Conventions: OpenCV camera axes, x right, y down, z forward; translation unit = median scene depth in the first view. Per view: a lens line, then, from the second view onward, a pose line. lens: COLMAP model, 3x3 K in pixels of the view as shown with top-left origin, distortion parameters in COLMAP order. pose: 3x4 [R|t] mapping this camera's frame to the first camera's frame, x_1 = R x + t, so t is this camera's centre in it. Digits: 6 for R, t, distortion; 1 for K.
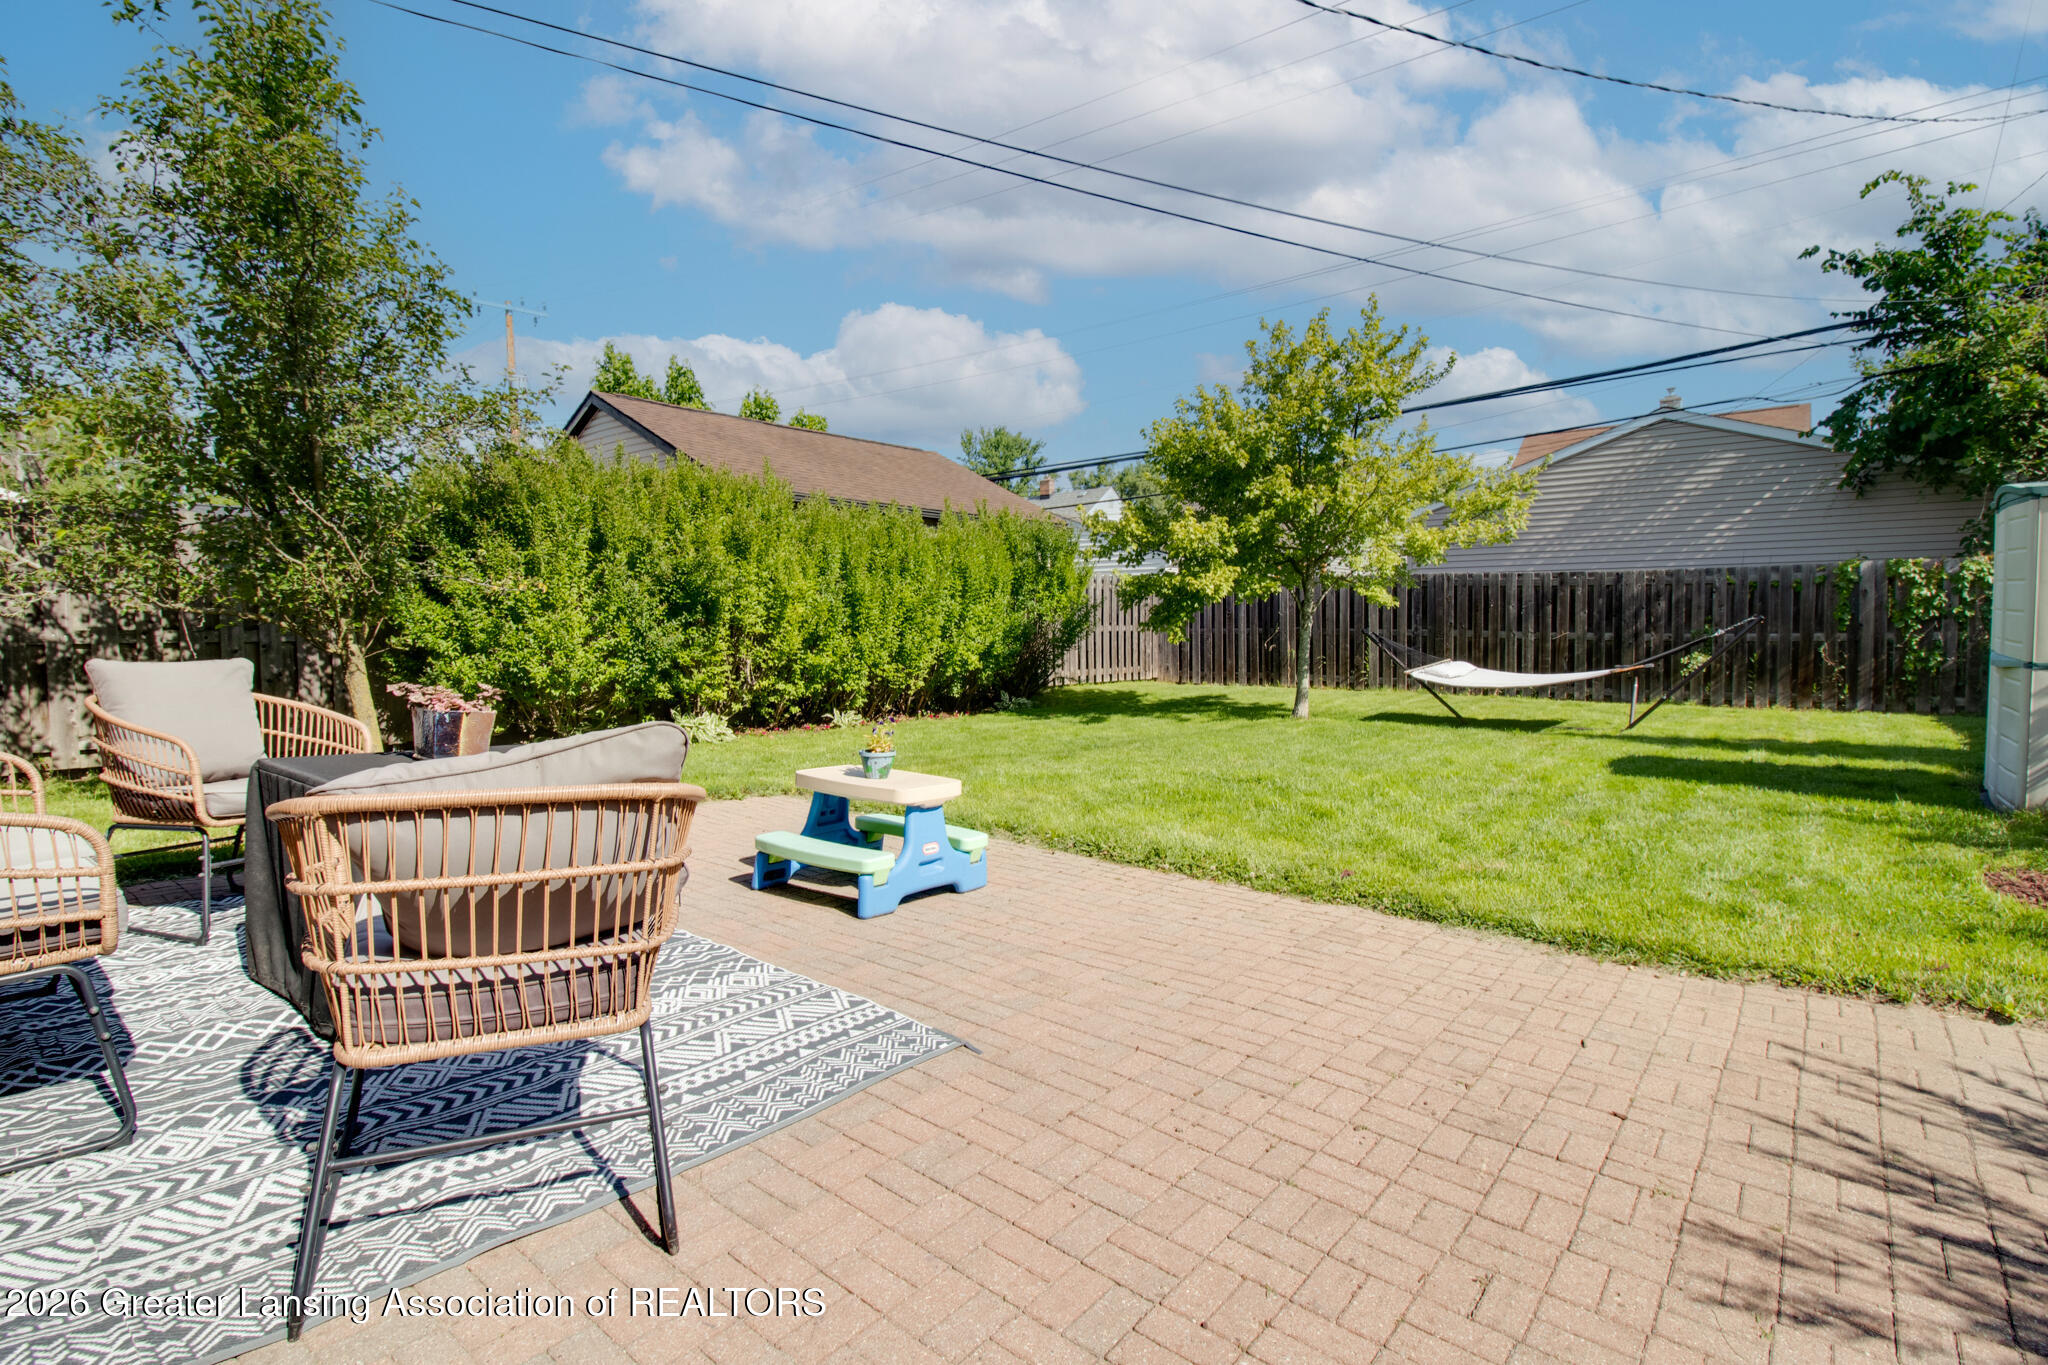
lens RADIAL K [[986.9, 0, 1015.7], [0, 986.9, 674.1], [0, 0, 1]] dist [0.000357, -0.016028]
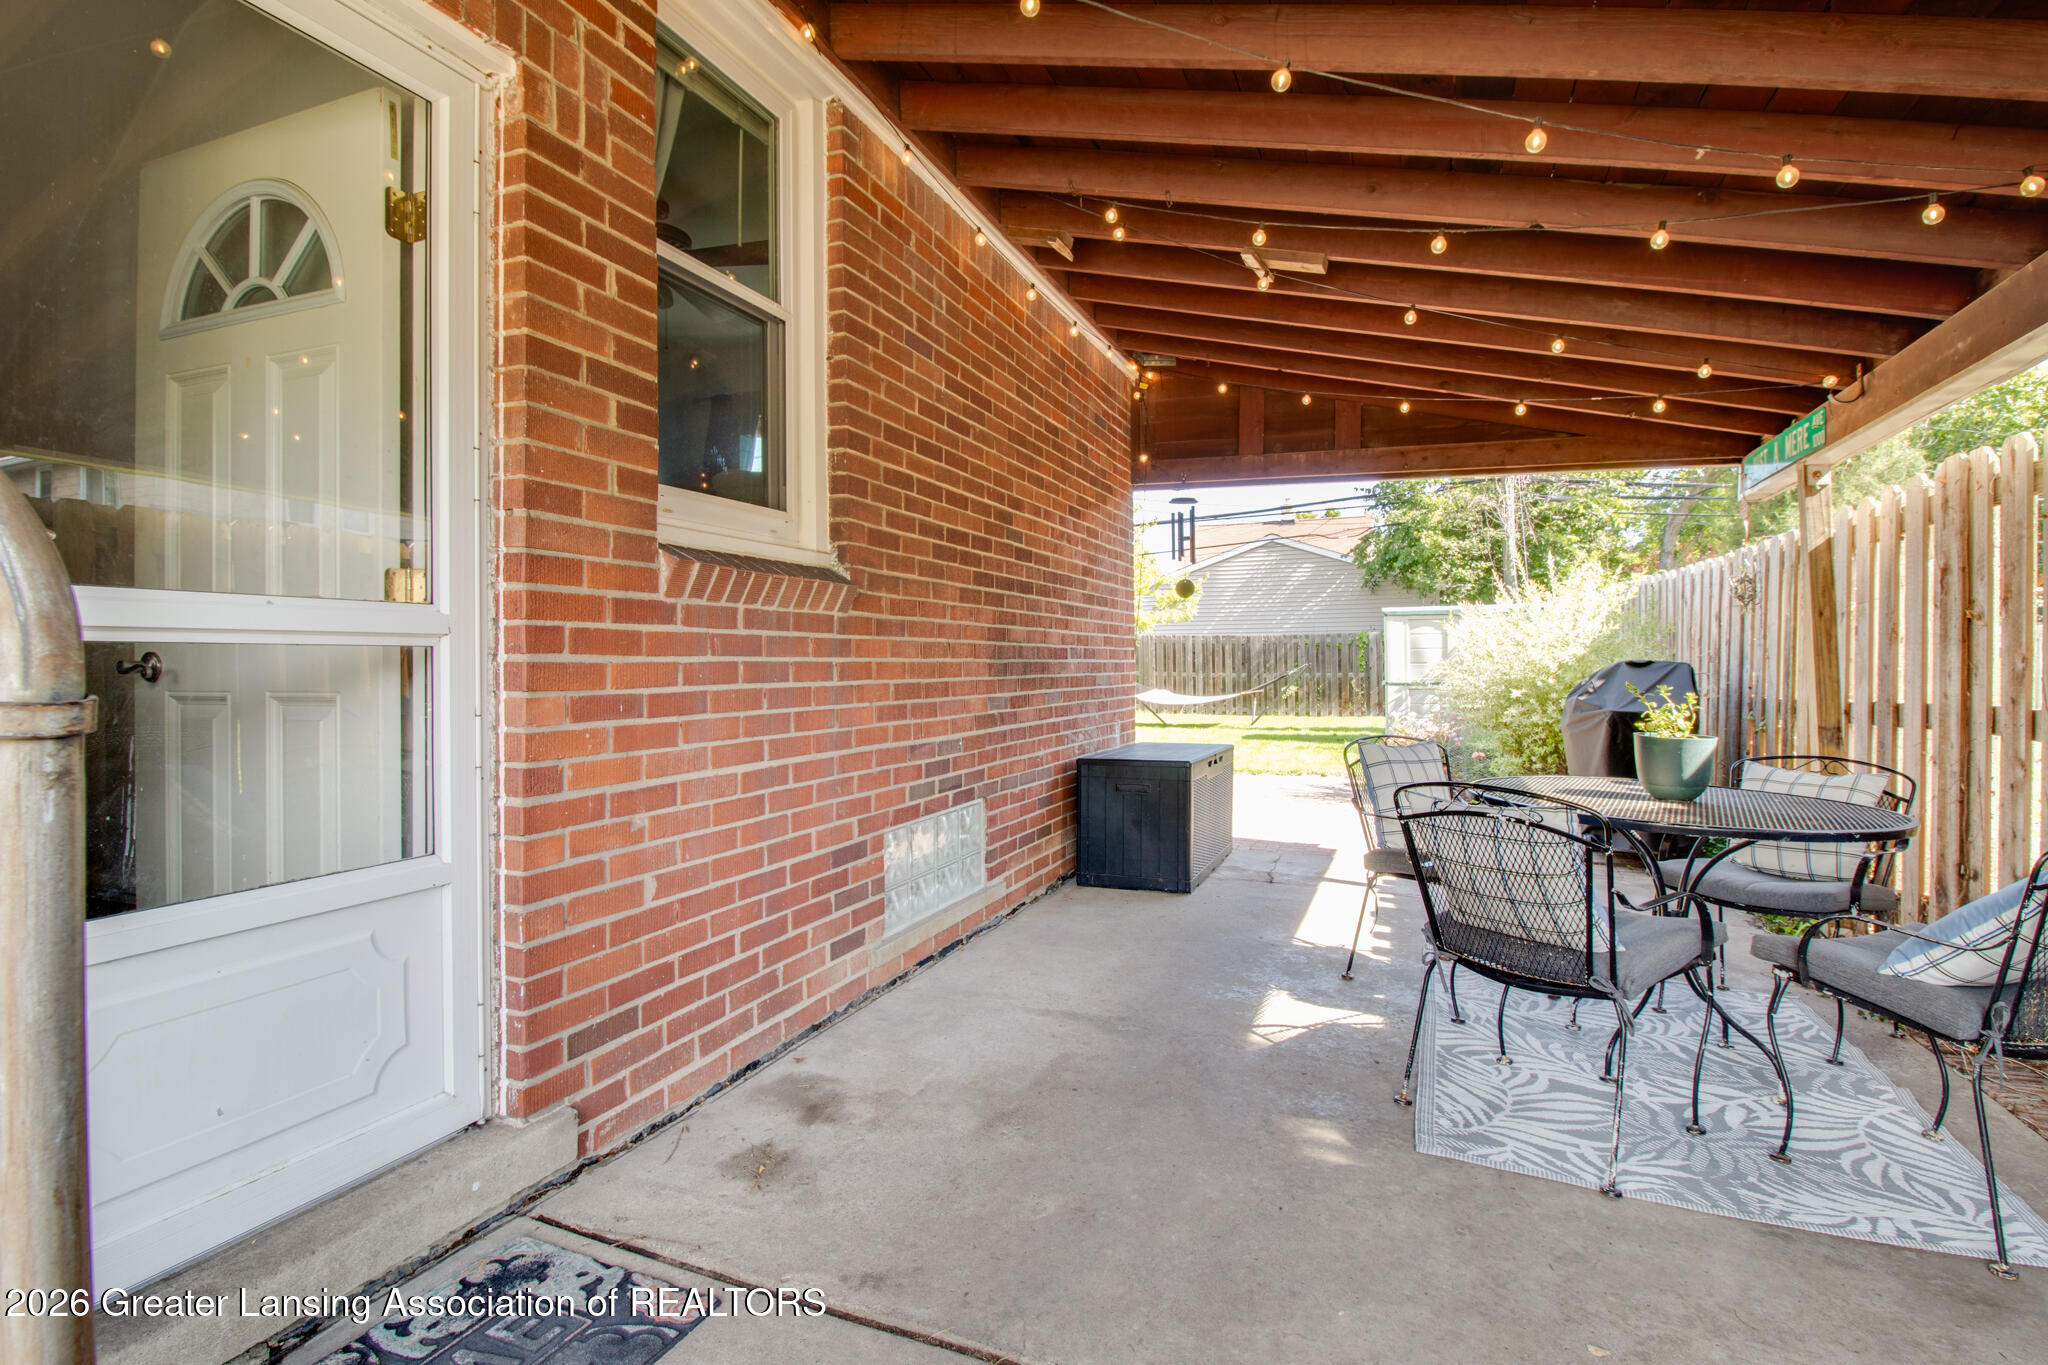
lens RADIAL K [[986.9, 0, 1015.7], [0, 986.9, 674.1], [0, 0, 1]] dist [0.000357, -0.016028]
pose [[0.956673, -0.007236, 0.291074, -0.257582], [0.021459, 0.998725, -0.045703, 0.027659], [-0.290372, 0.049969, 0.955608, -0.493113]]
